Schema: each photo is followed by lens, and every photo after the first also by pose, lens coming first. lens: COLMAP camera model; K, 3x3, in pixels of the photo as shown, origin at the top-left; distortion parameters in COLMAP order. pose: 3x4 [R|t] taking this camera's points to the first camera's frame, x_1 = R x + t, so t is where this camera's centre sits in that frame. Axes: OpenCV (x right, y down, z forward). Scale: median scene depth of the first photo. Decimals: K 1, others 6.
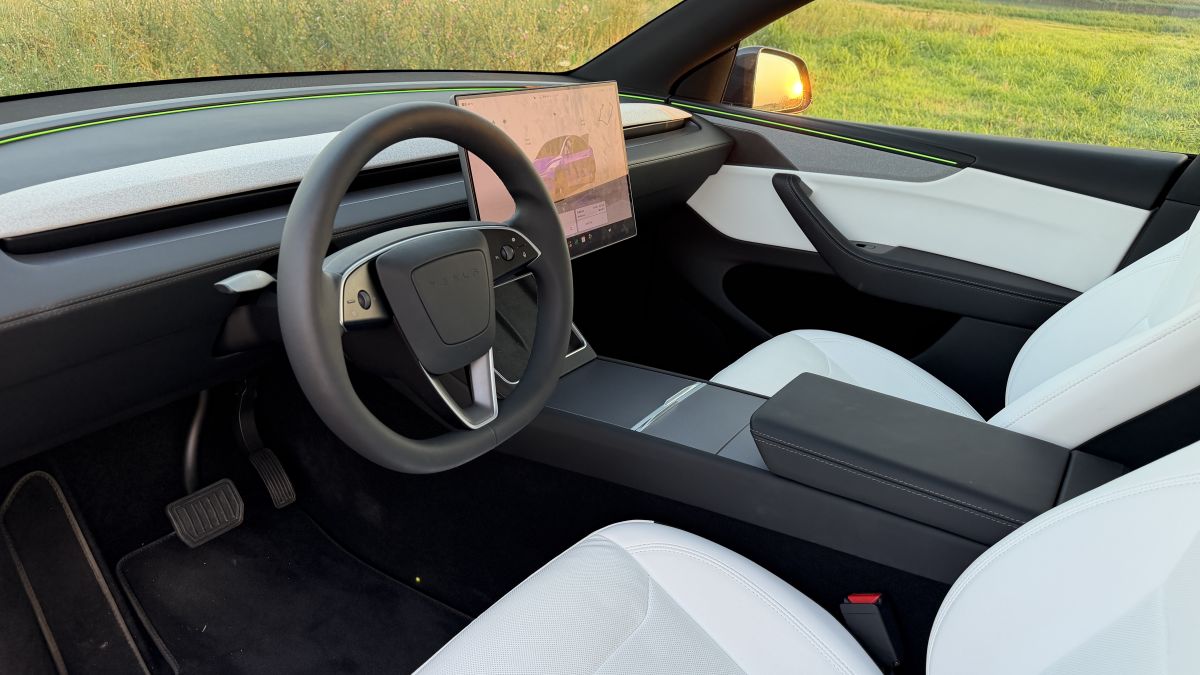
lens RADIAL K [[823.8, 0, 600.0], [0, 823.8, 337.5], [0, 0, 1]] dist [0.088057, -0.124140]
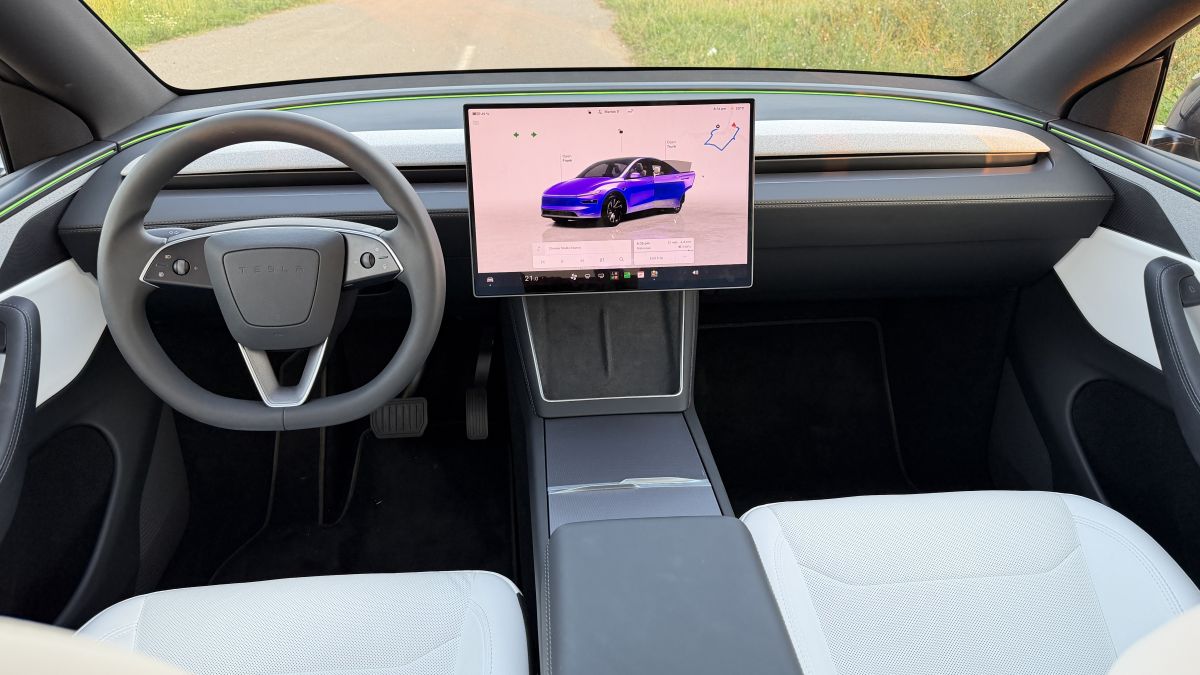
lens RADIAL K [[823.8, 0, 600.0], [0, 823.8, 337.5], [0, 0, 1]] dist [0.088057, -0.124140]
pose [[0.626928, 0.281511, -0.726439, 0.574165], [-0.261594, 0.954364, 0.144077, -0.159587], [0.733846, 0.099706, 0.671959, 0.355279]]
